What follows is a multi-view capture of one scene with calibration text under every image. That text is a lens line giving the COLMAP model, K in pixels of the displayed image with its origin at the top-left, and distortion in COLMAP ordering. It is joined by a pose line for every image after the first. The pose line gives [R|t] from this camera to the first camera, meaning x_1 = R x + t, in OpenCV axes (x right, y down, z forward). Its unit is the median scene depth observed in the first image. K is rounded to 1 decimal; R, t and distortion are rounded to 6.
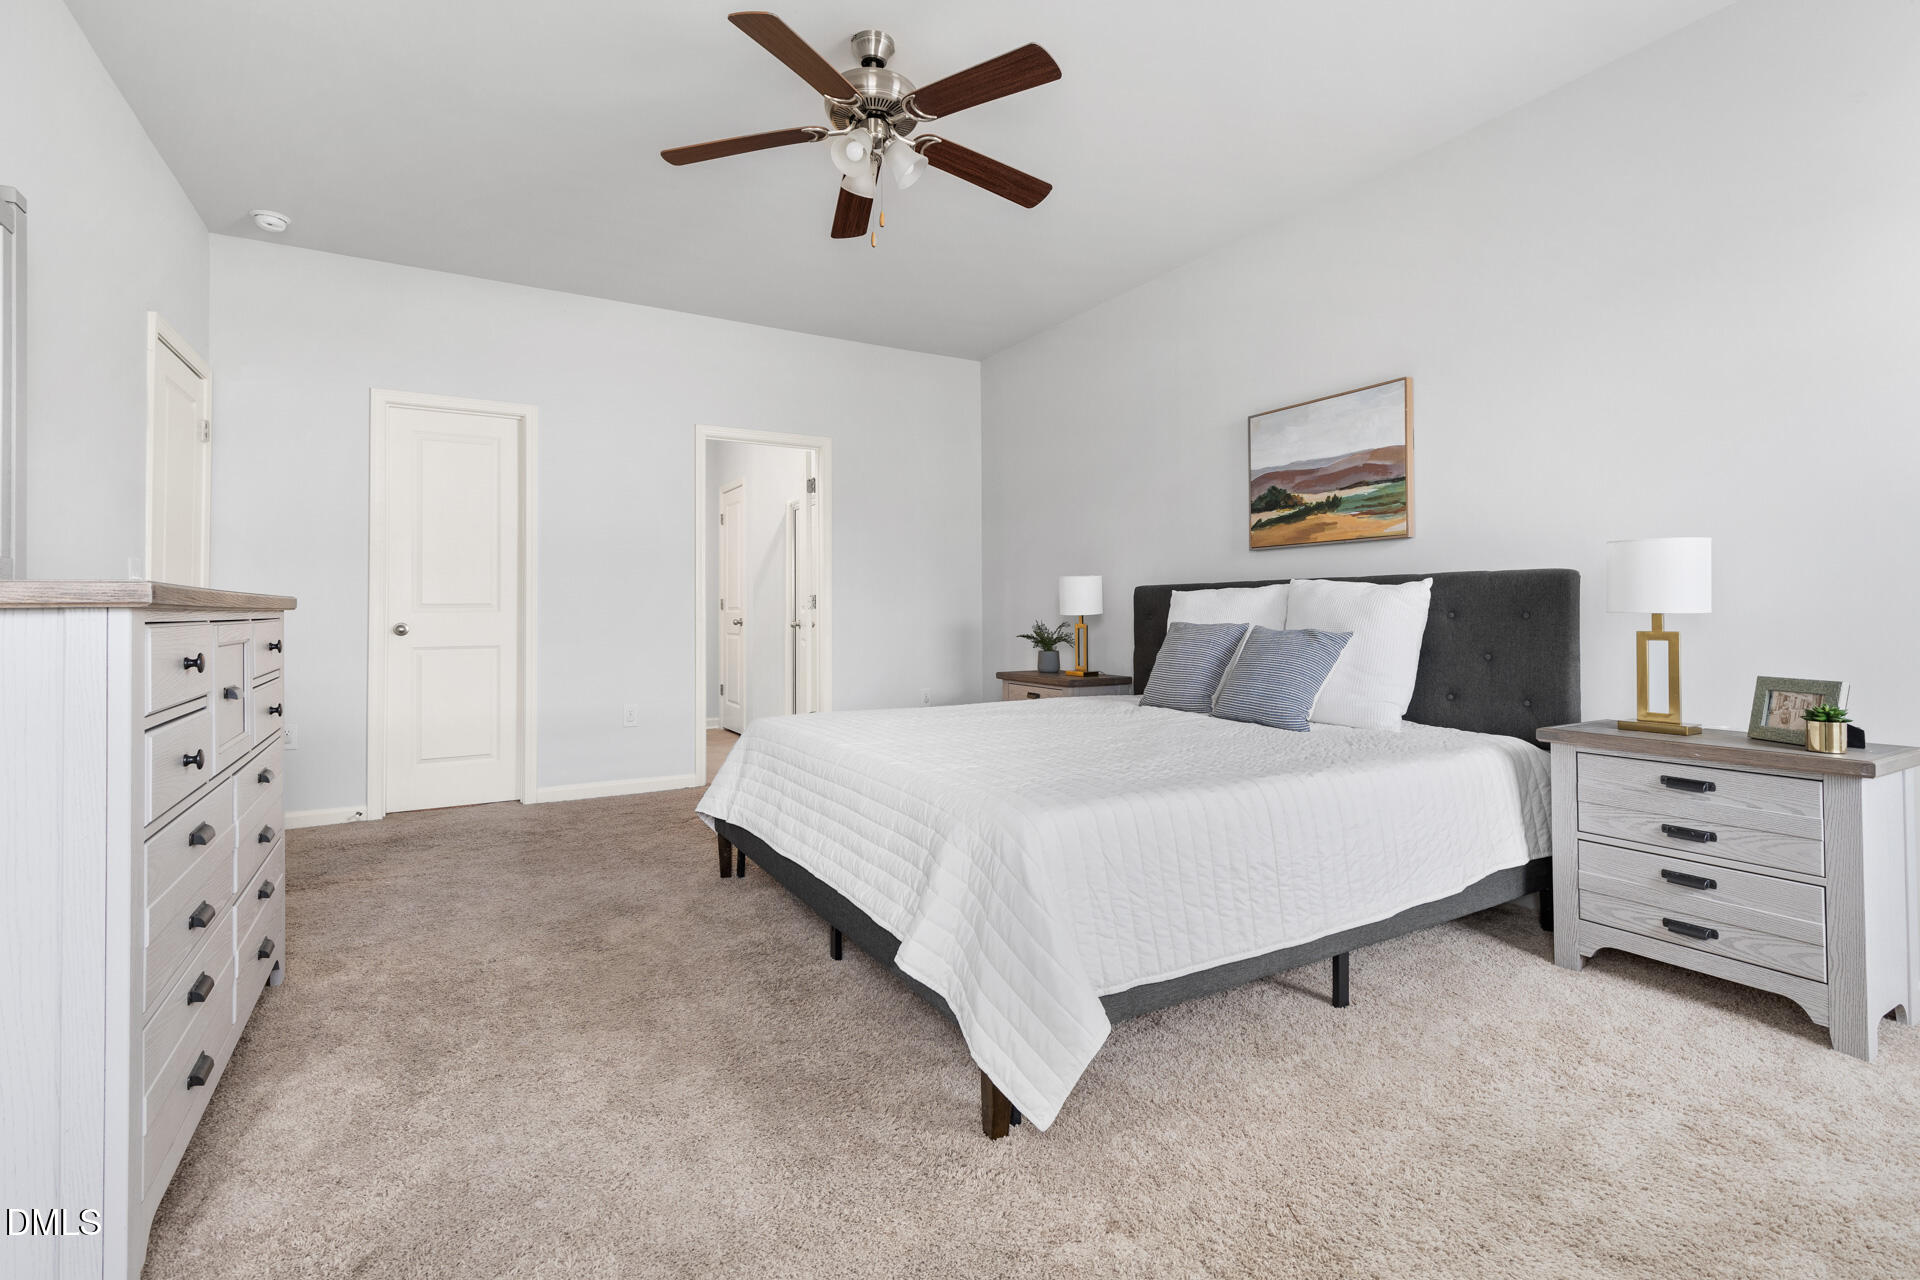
lens RADIAL K [[849.8, 0, 965.0], [0, 849.8, 603.6], [0, 0, 1]] dist [-0.001219, -0.000068]
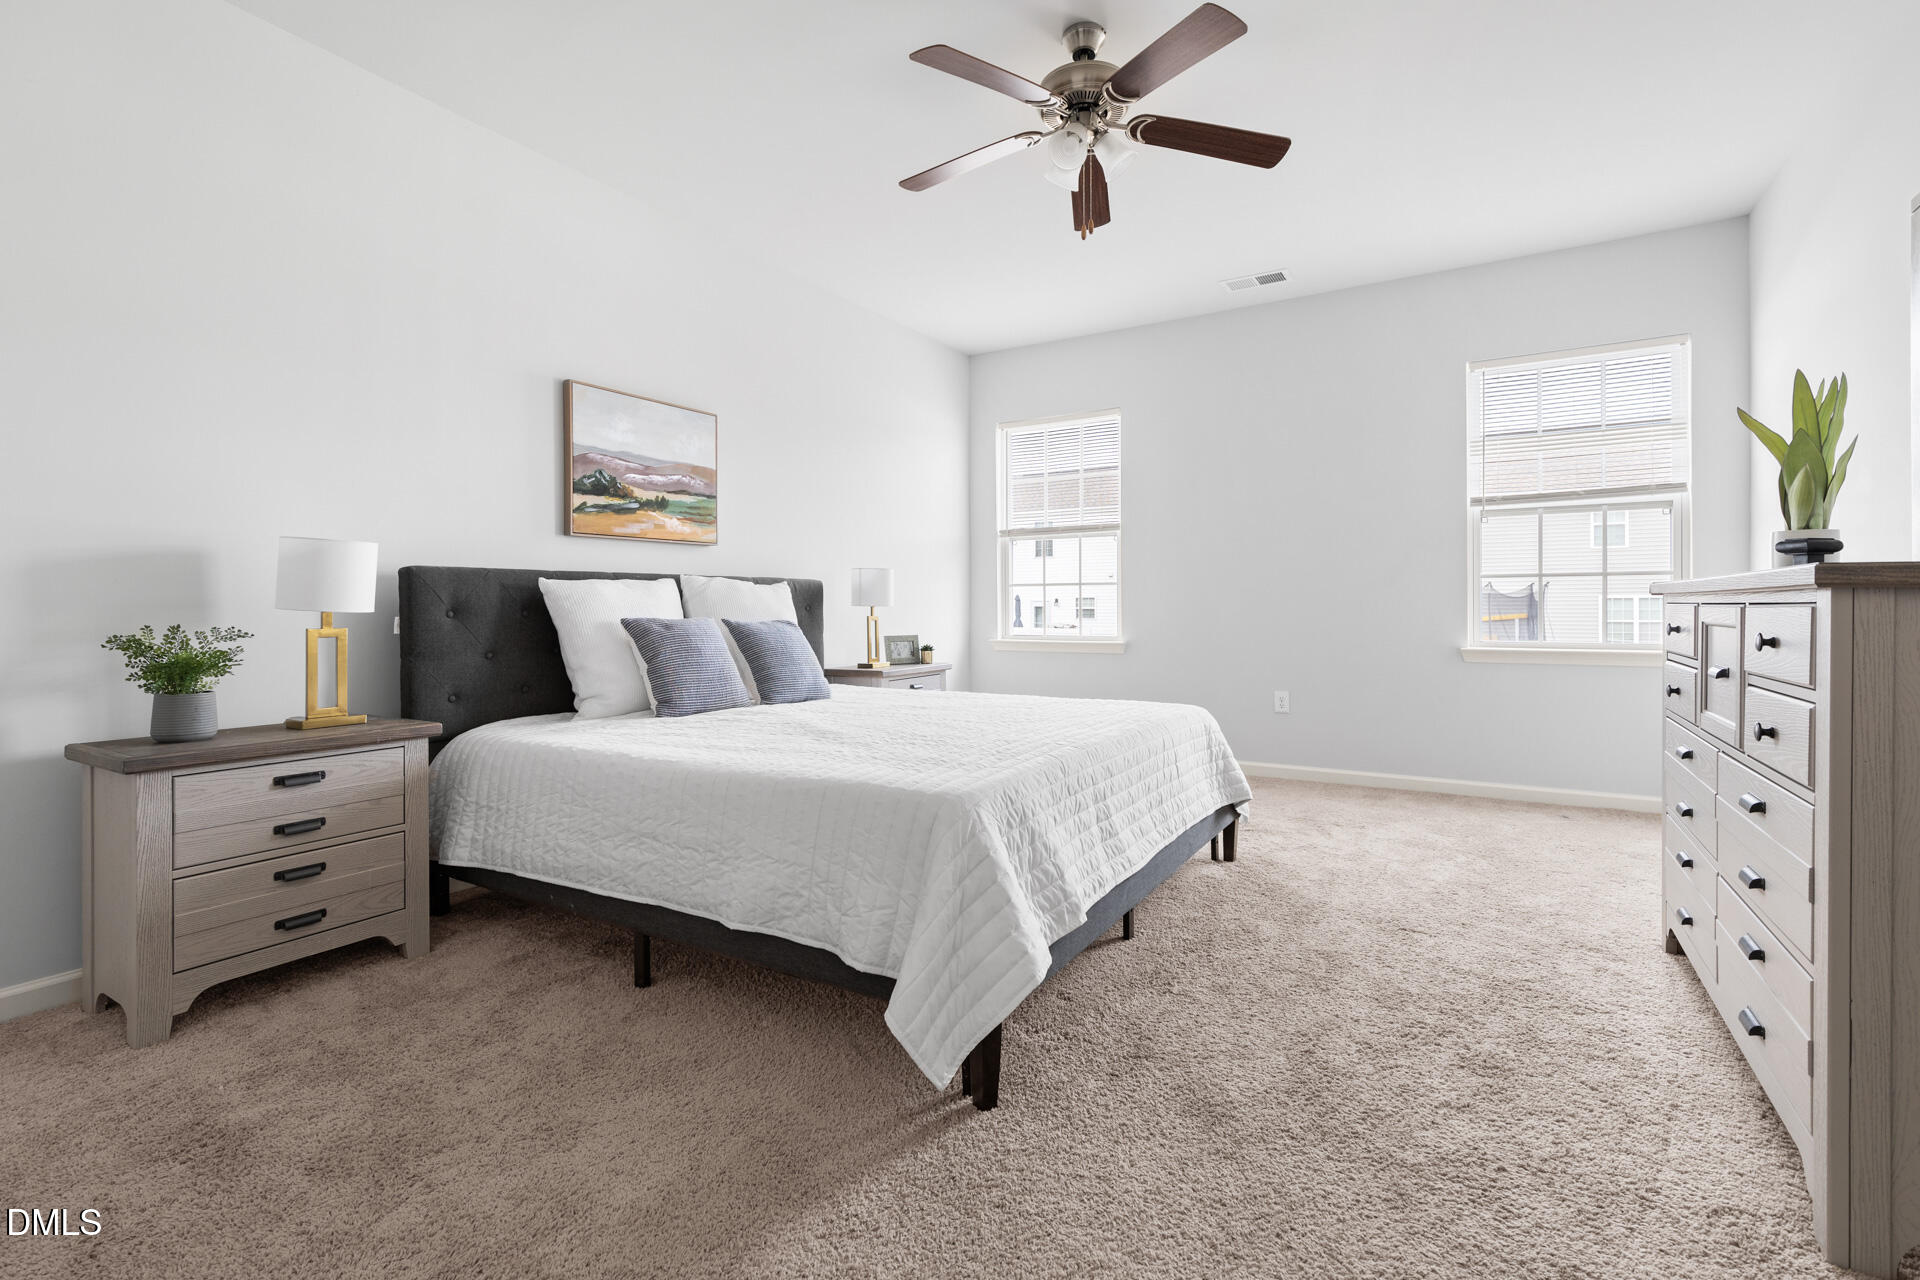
lens RADIAL K [[906.5, 0, 964.4], [0, 906.5, 614.7], [0, 0, 1]] dist [0.001471, 0.000142]
pose [[-0.459790, 0.001720, 0.888026, -0.732097], [-0.002295, 0.999992, -0.003125, 0.022466], [-0.888025, -0.003475, -0.459783, 1.169675]]
